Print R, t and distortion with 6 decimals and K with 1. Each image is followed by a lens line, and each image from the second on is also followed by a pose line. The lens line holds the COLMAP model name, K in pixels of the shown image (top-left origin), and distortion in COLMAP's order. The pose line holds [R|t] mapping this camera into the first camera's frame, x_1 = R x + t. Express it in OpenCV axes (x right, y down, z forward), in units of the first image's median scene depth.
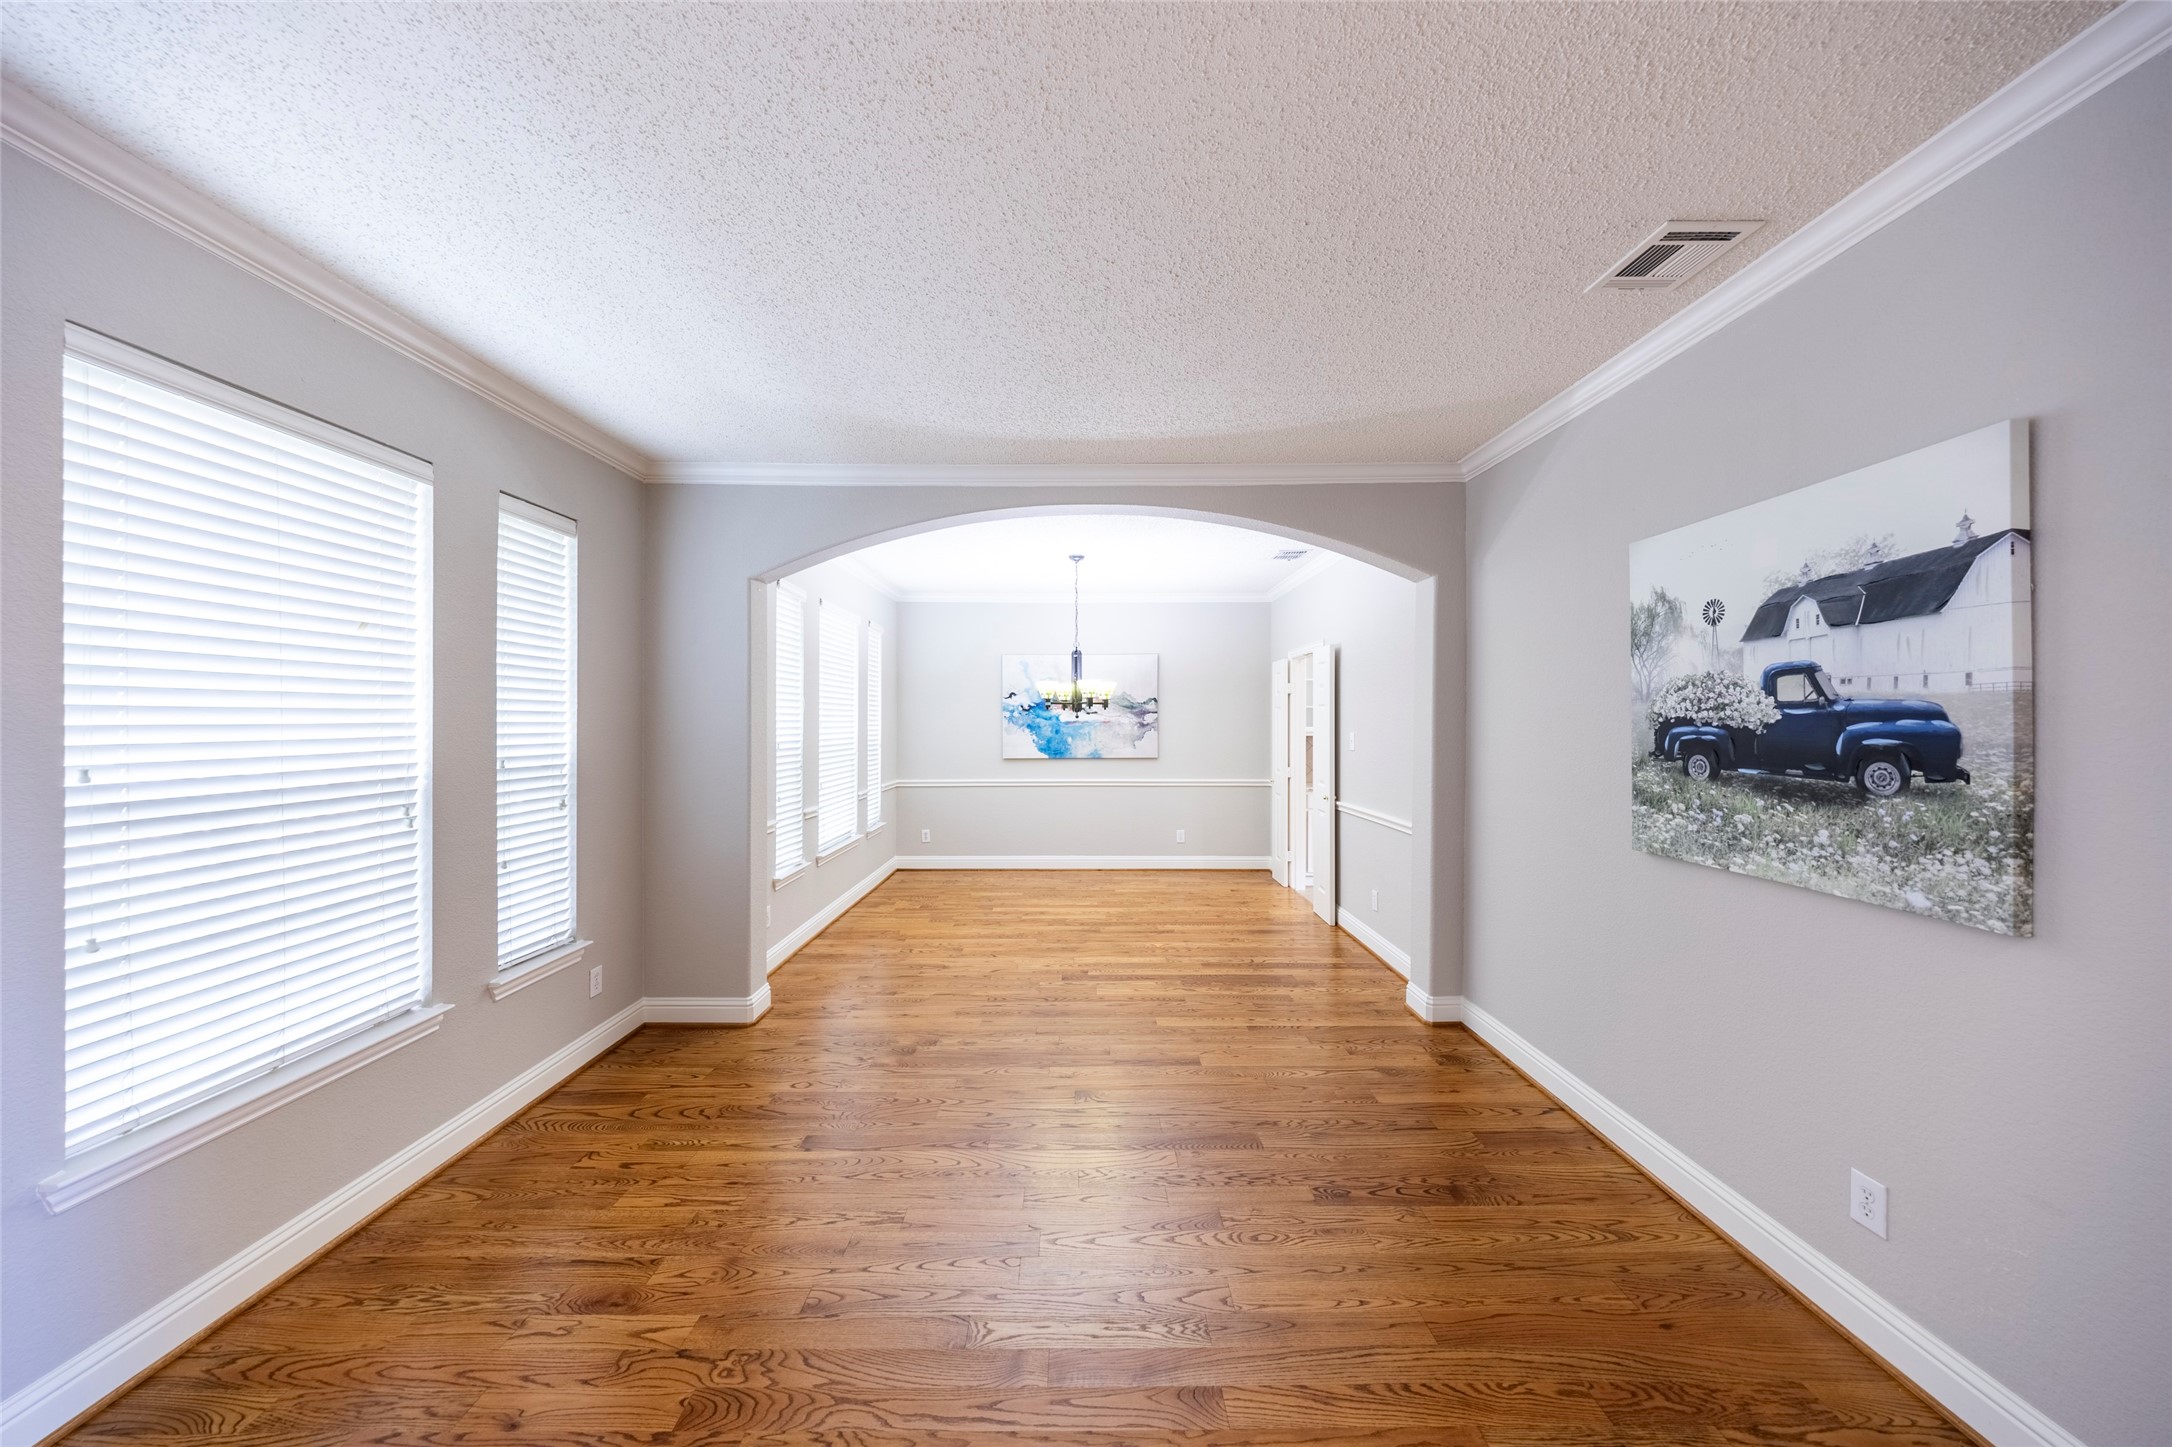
lens RADIAL K [[732.3, 0, 1084.4], [0, 732.3, 722.6], [0, 0, 1]] dist [-0.008849, -0.000230]
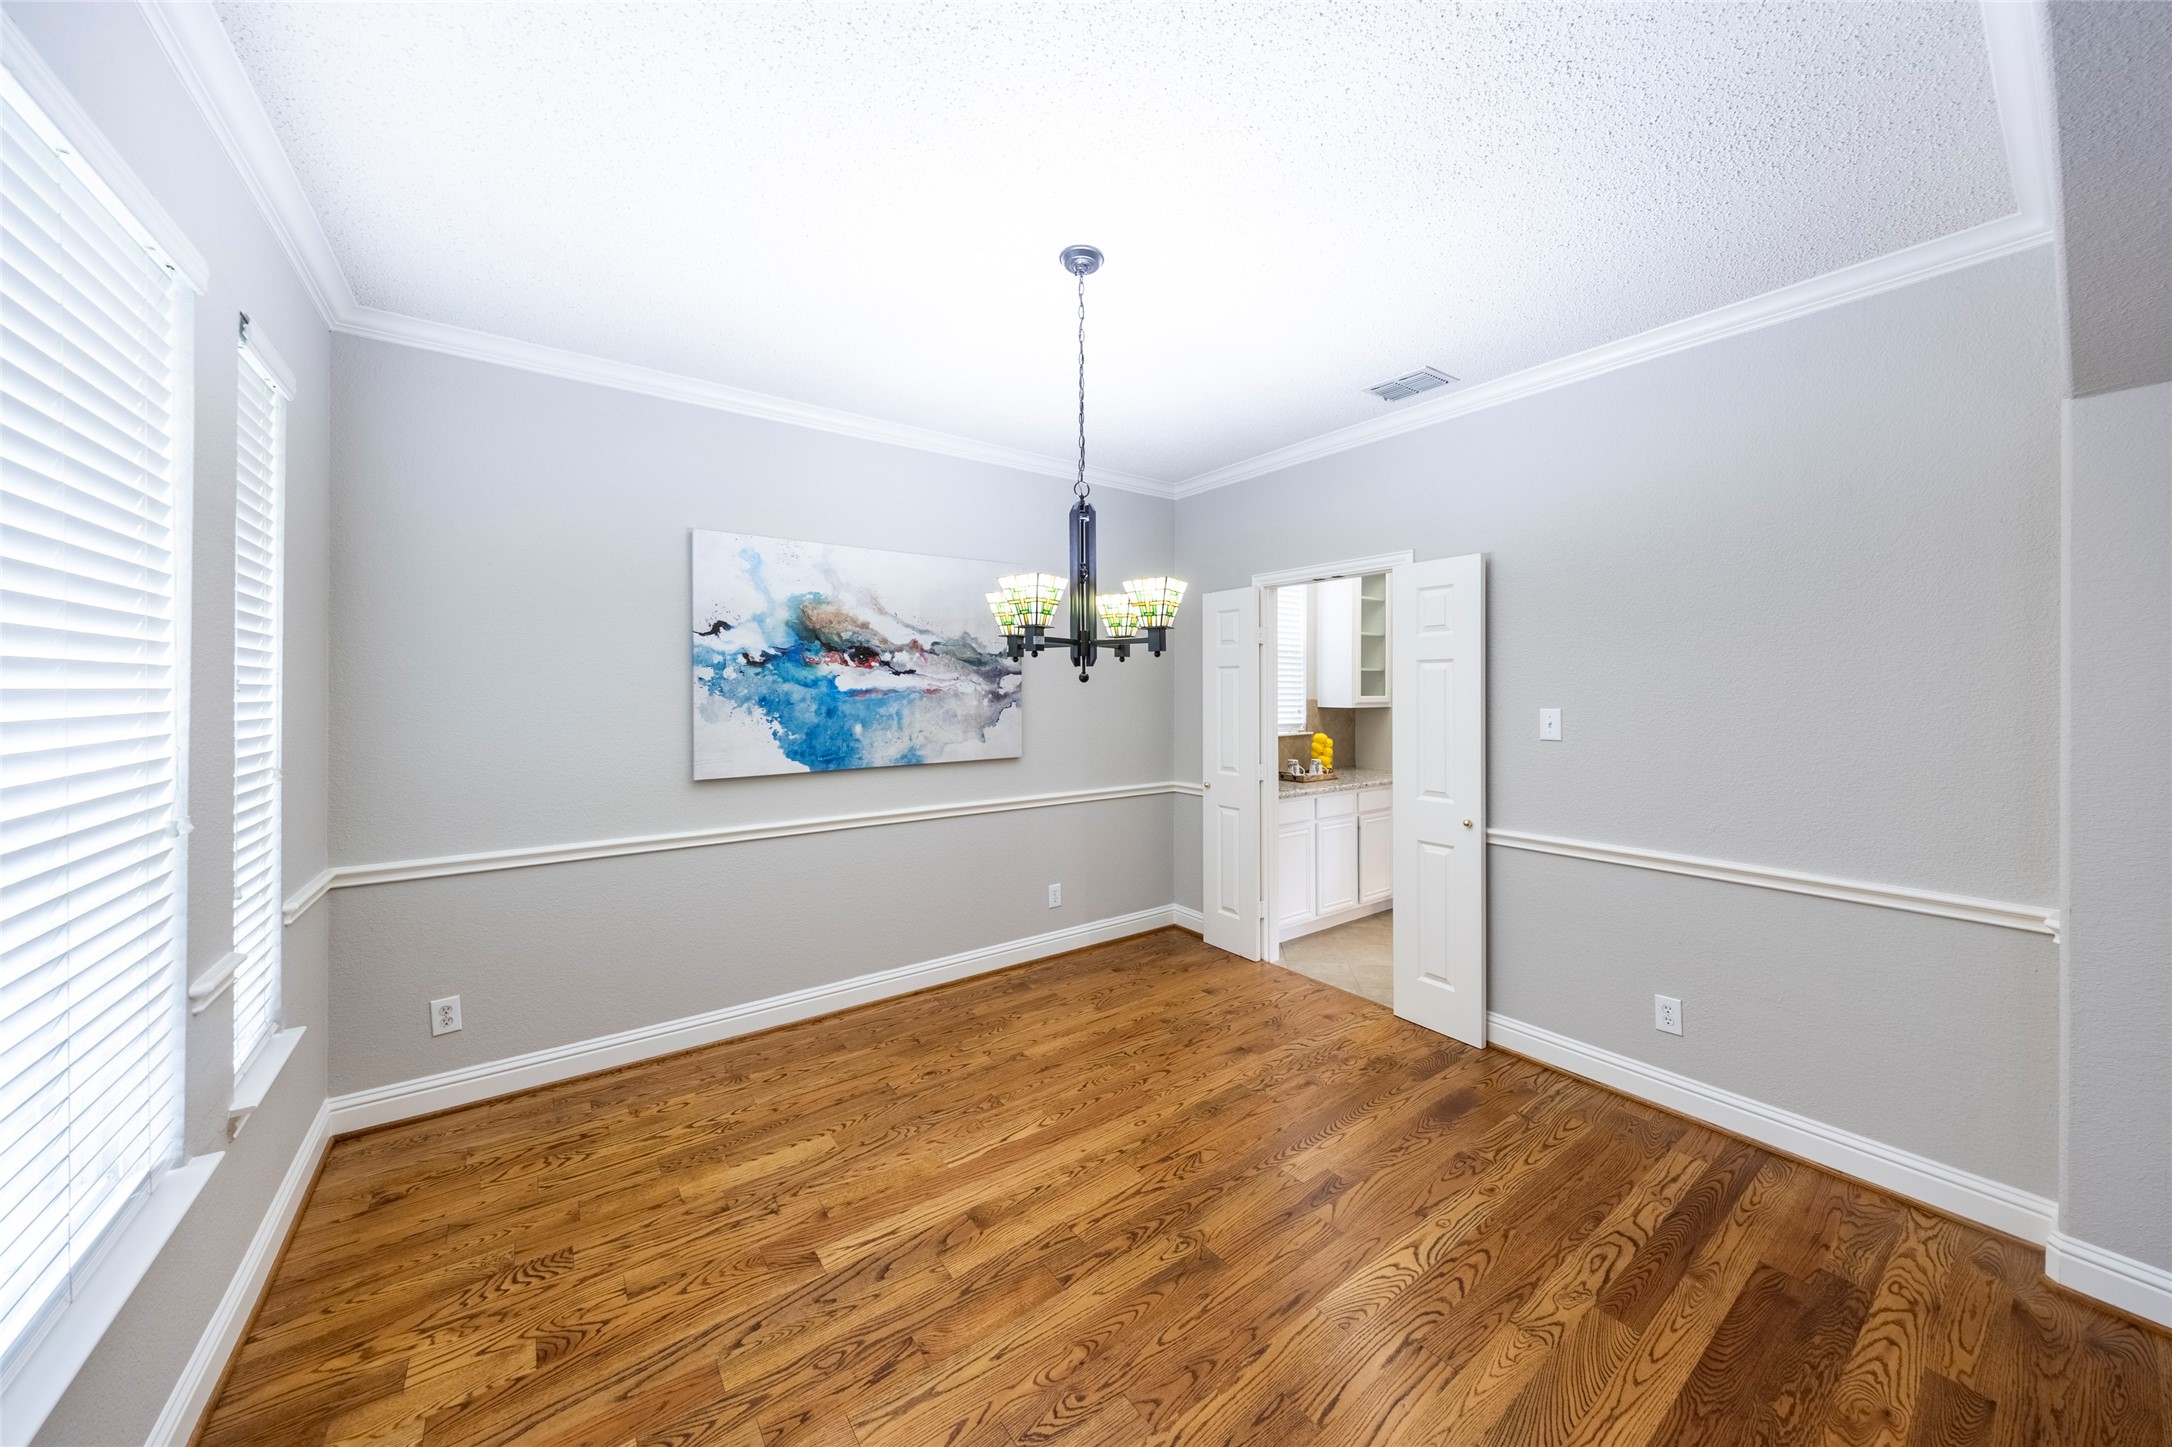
lens RADIAL K [[732.3, 0, 1097.1], [0, 732.3, 688.9], [0, 0, 1]] dist [-0.008849, -0.000230]
pose [[0.795567, -0.000281, 0.605865, -0.533137], [0.000577, 1.000000, -0.000293, -0.006197], [-0.605865, 0.000583, 0.795567, 1.578033]]
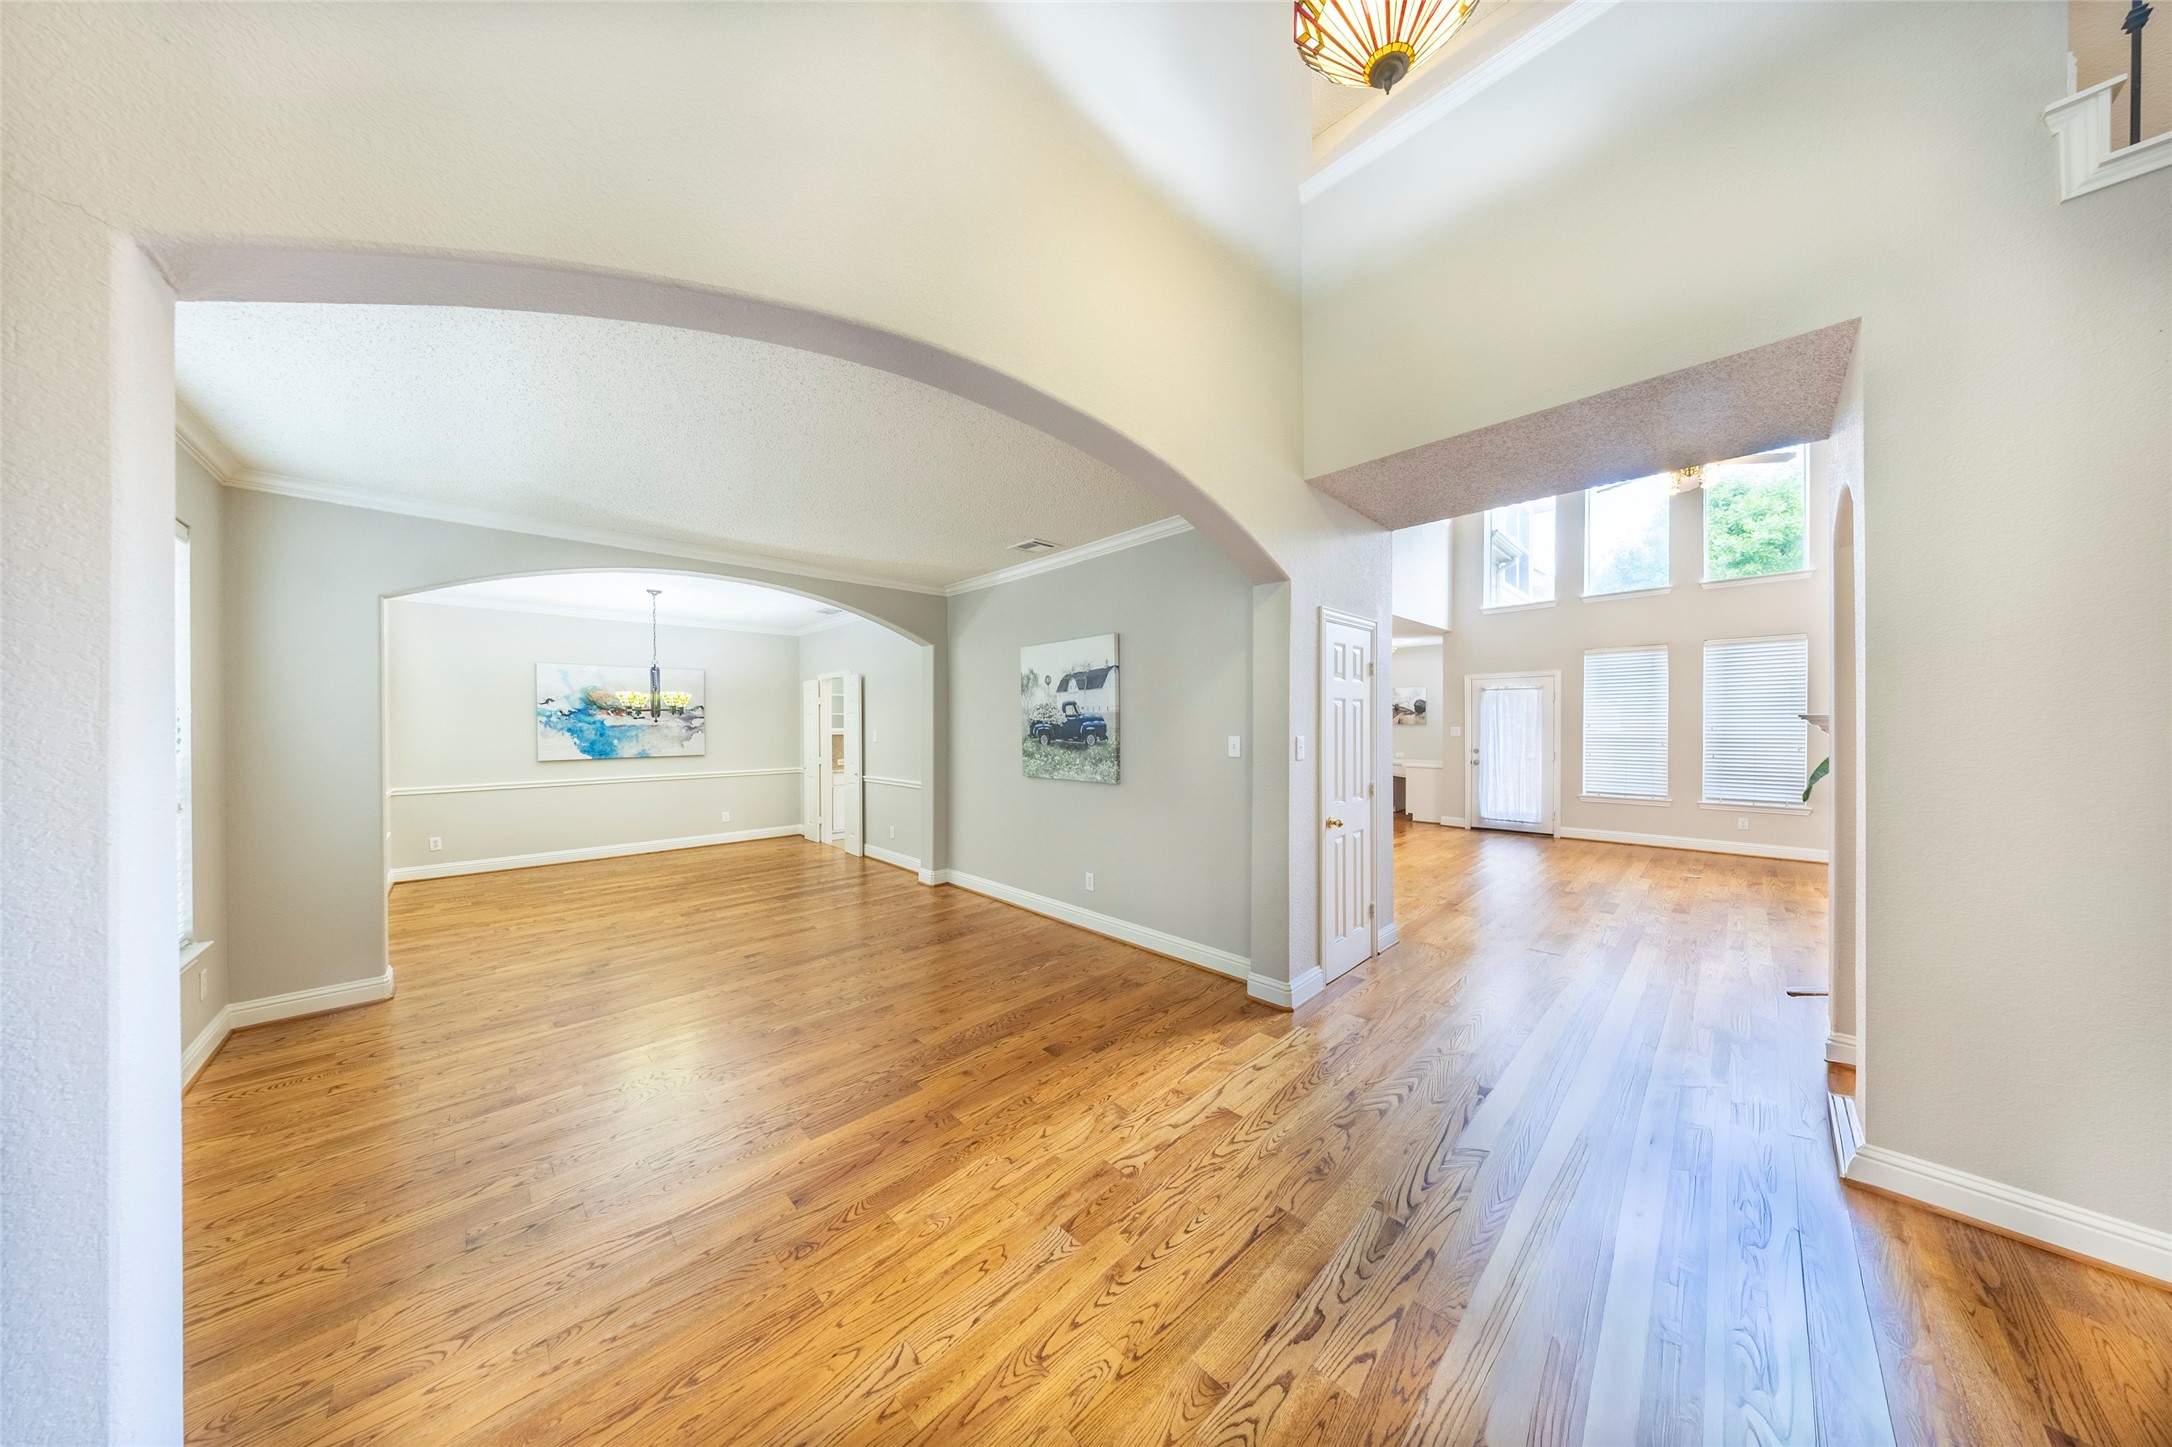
lens RADIAL K [[632.9, 0, 1097.3], [0, 632.9, 727.5], [0, 0, 1]] dist [-0.009527, -0.000069]
pose [[0.706200, -0.007844, 0.707969, -0.539340], [0.007299, 0.999966, 0.003799, 0.009620], [-0.707975, 0.002484, 0.706234, -0.635003]]
